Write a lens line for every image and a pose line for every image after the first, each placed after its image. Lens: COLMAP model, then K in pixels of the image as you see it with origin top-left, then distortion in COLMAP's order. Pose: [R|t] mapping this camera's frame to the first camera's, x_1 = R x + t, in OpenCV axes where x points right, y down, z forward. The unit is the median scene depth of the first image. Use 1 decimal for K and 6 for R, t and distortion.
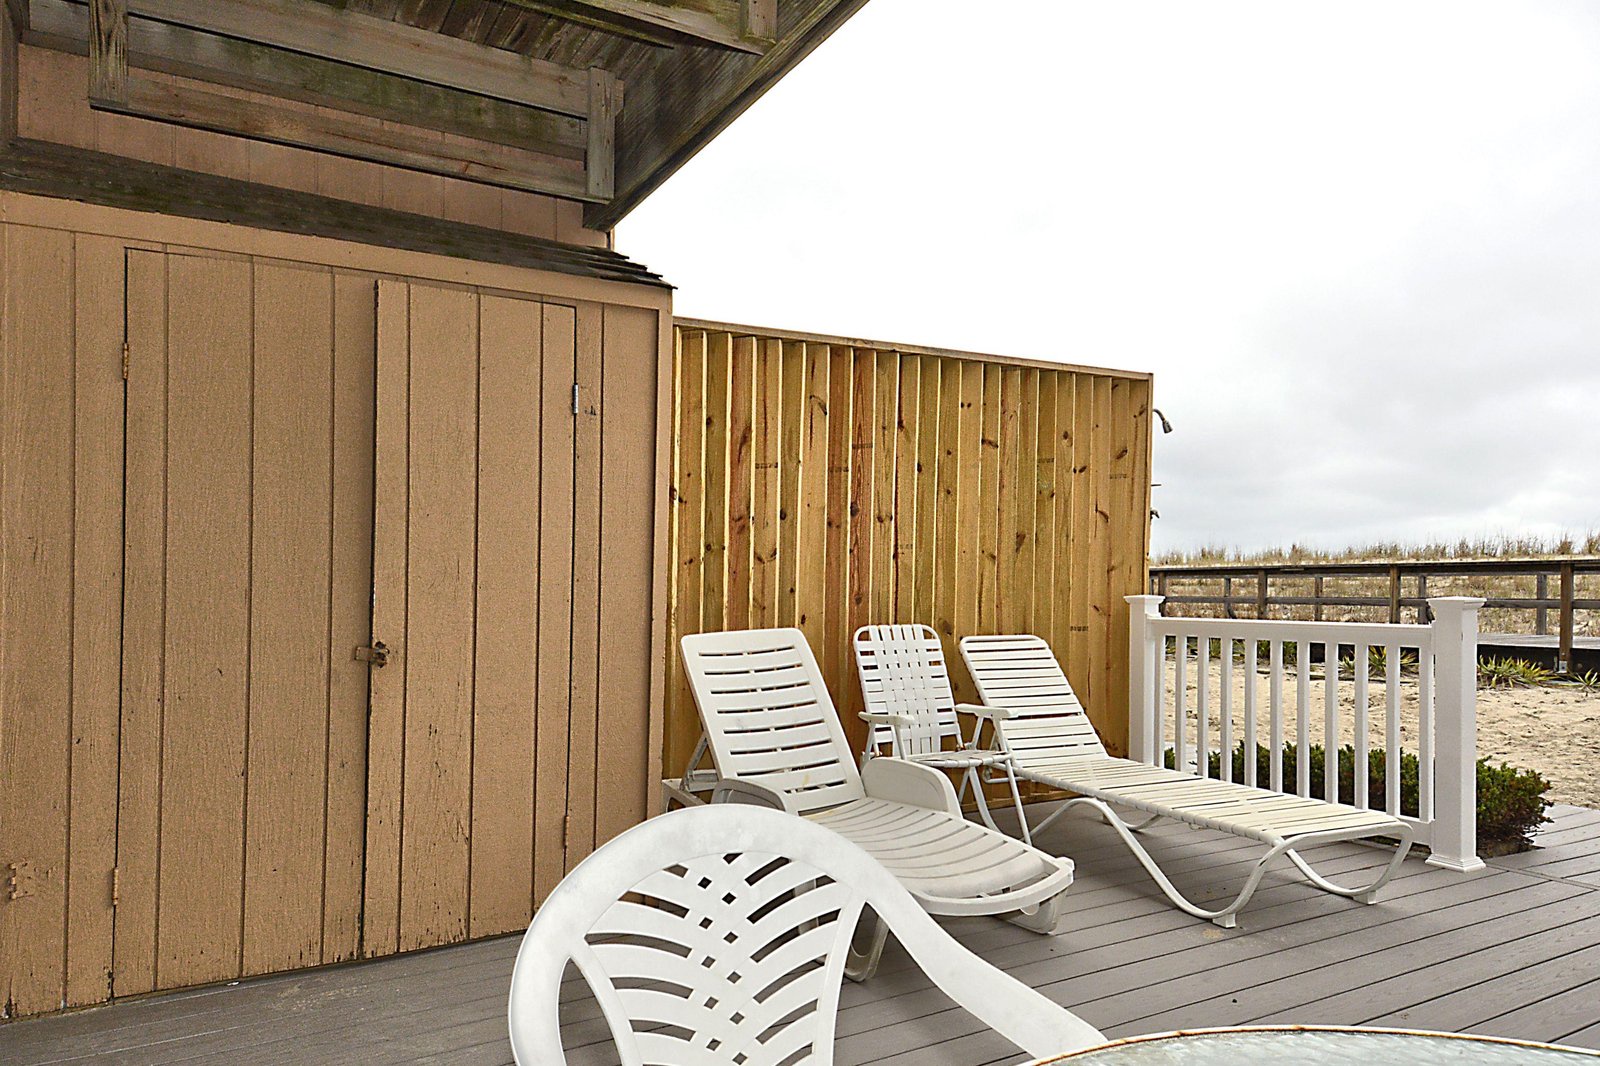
lens RADIAL K [[1135.6, 0, 800.0], [0, 1135.6, 533.0], [0, 0, 1]] dist [0.059956, -0.072787]
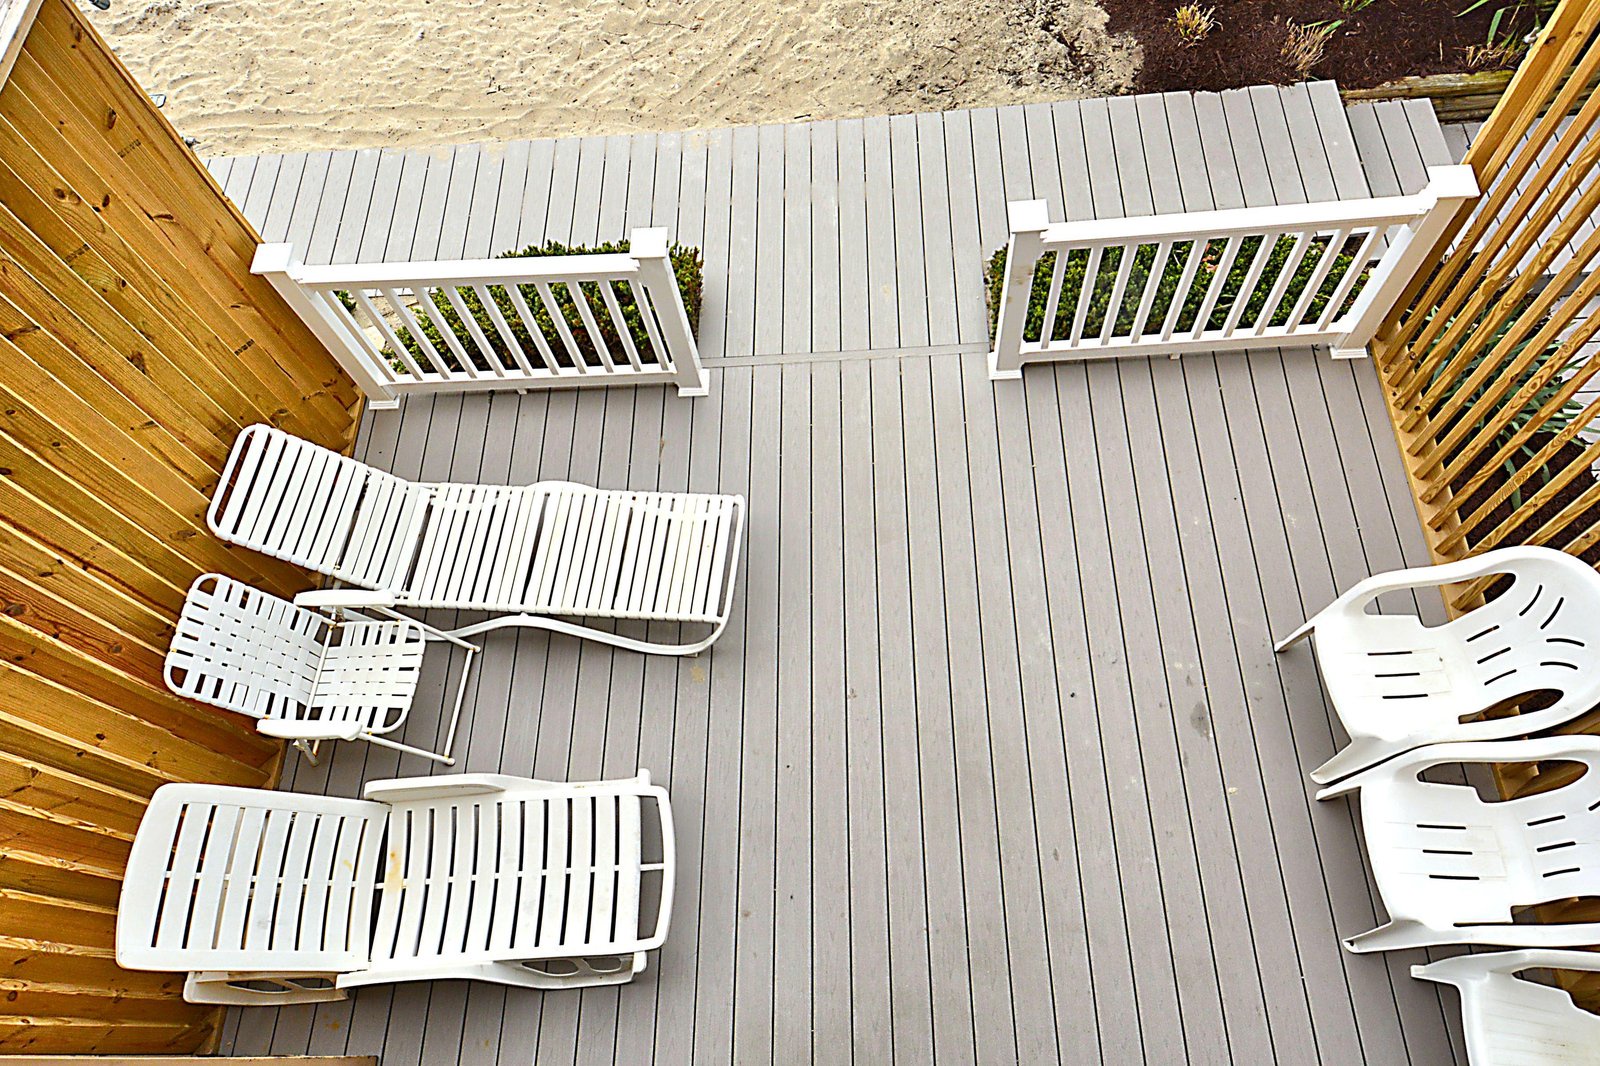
lens RADIAL K [[1135.6, 0, 800.0], [0, 1135.6, 533.0], [0, 0, 1]] dist [0.059956, -0.072787]
pose [[0.493957, -0.816766, 0.298161, 0.108806], [0.100928, 0.394459, 0.913354, -0.594181], [-0.863609, -0.421065, 0.277281, 0.458660]]
